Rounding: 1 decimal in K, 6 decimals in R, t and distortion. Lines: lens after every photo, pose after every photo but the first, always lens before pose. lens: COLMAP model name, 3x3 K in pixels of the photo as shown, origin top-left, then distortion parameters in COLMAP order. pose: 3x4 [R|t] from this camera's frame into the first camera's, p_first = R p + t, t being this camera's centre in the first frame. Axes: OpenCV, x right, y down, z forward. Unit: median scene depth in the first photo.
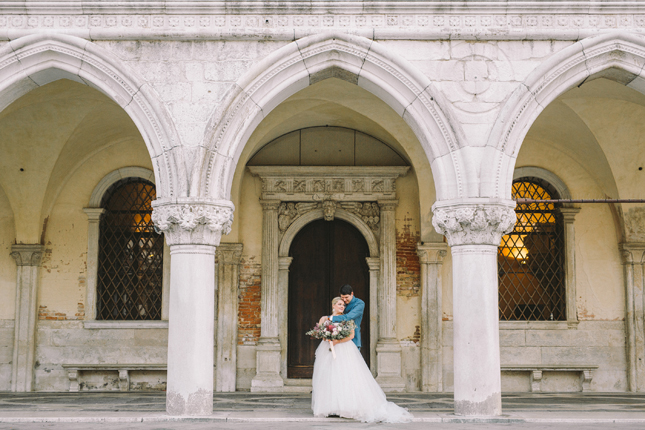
lens RADIAL K [[911.0, 0, 322.5], [0, 911.0, 215.0], [0, 0, 1]] dist [0.010666, 0.075939]
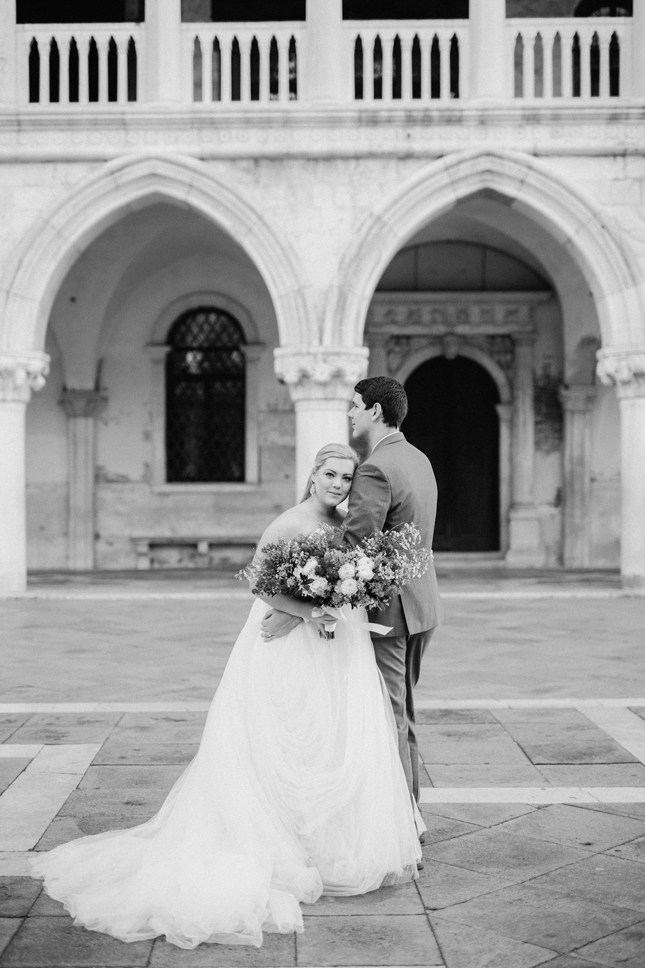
lens RADIAL K [[1367.2, 0, 322.5], [0, 1367.2, 484.0], [0, 0, 1]] dist [0.010666, 0.075939]
pose [[0.999909, -0.006040, -0.012074, -0.100526], [0.007507, 0.992080, 0.125383, -0.040333], [0.011221, -0.125462, 0.992035, -0.238453]]
